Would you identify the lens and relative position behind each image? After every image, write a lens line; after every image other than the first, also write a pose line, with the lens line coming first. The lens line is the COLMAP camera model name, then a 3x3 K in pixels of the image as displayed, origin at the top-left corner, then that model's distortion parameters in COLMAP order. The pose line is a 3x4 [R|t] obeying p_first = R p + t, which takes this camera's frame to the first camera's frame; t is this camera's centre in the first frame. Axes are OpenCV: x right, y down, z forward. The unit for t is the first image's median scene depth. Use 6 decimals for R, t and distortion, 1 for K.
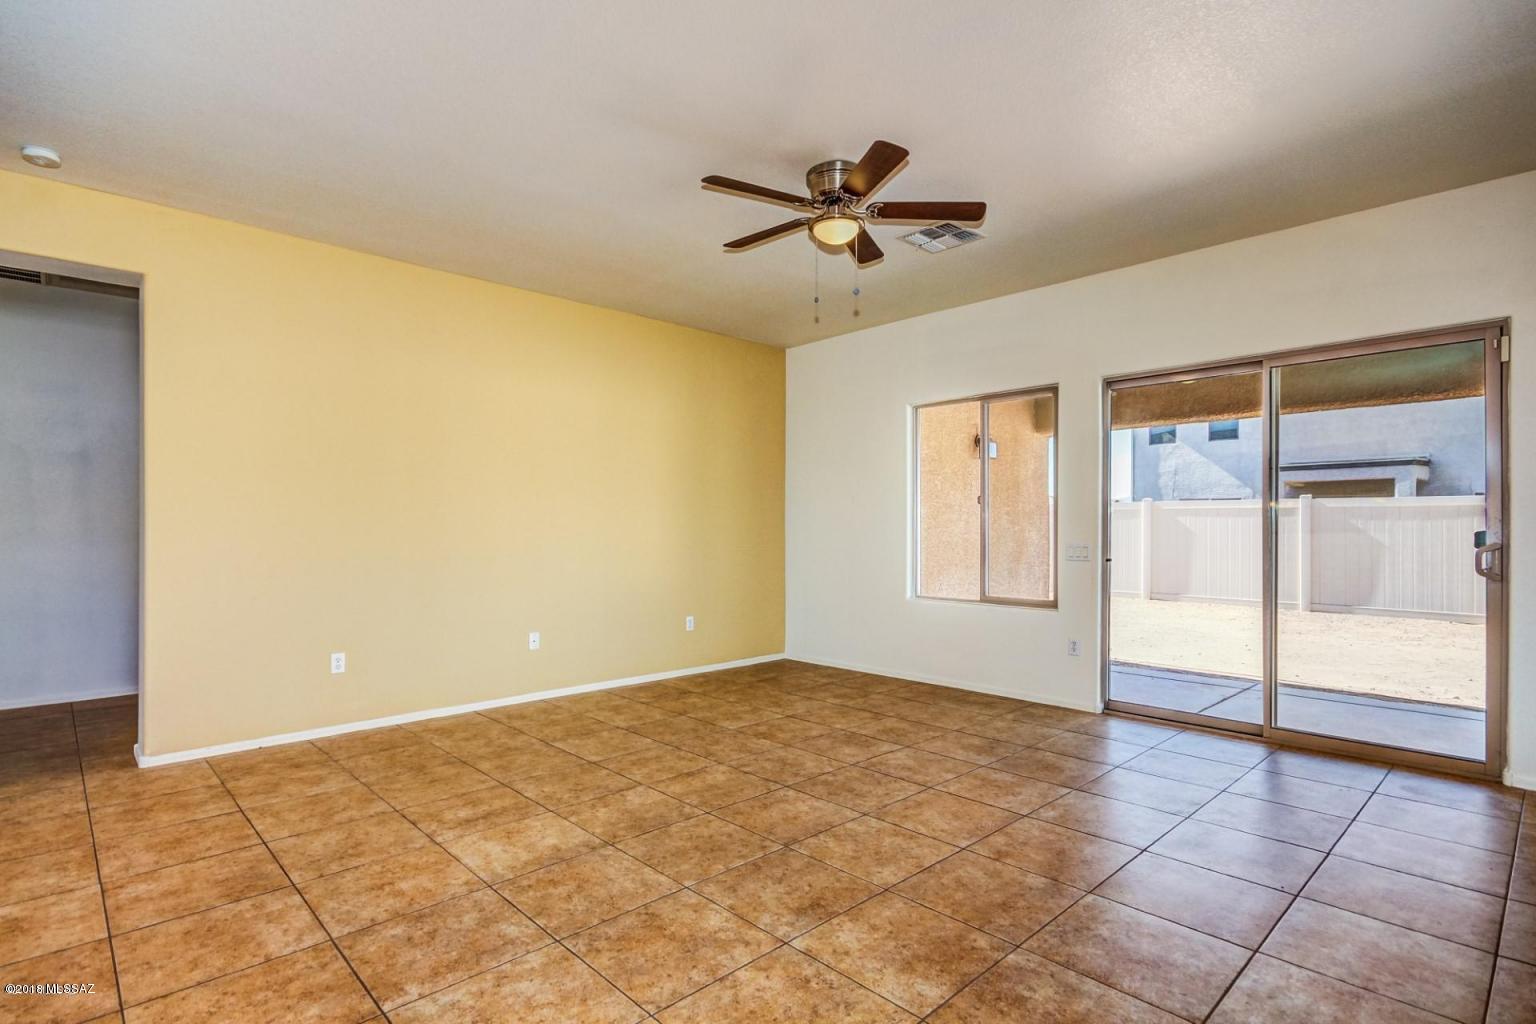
lens RADIAL K [[755.0, 0, 768.9], [0, 755.0, 520.2], [0, 0, 1]] dist [-0.002035, 0.000066]
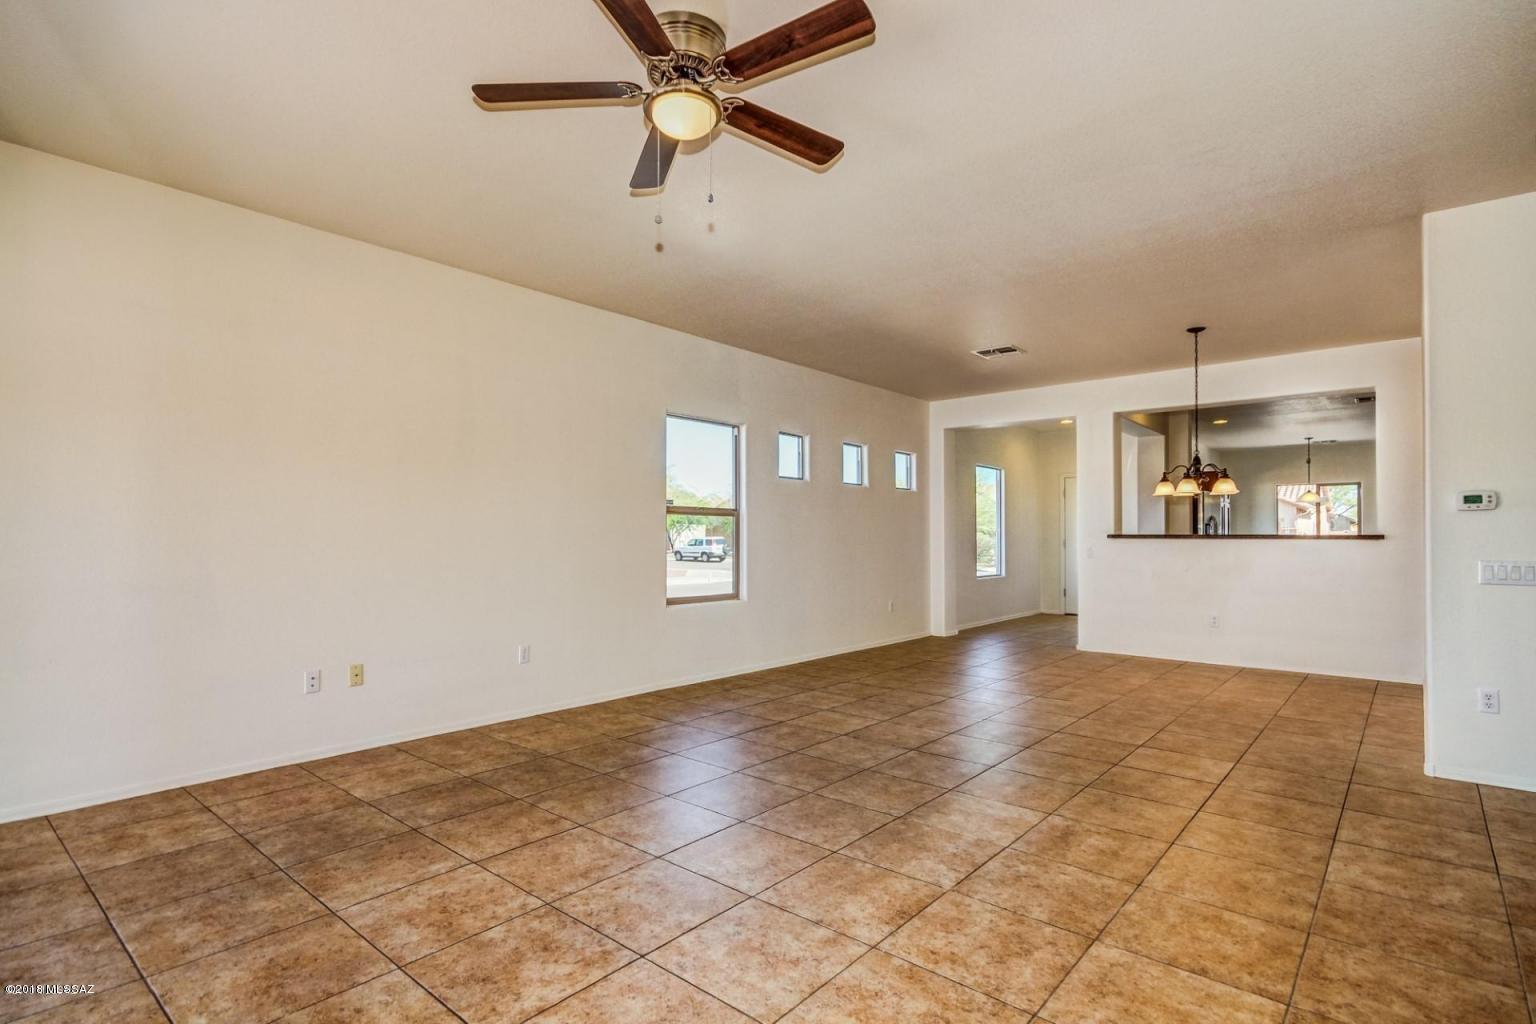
lens RADIAL K [[755.0, 0, 767.7], [0, 755.0, 519.6], [0, 0, 1]] dist [-0.002035, 0.000066]
pose [[-0.994531, -0.004647, -0.104341, 0.086558], [-0.001402, 0.999514, -0.031149, 0.019579], [0.104435, -0.030832, -0.994054, 1.754224]]
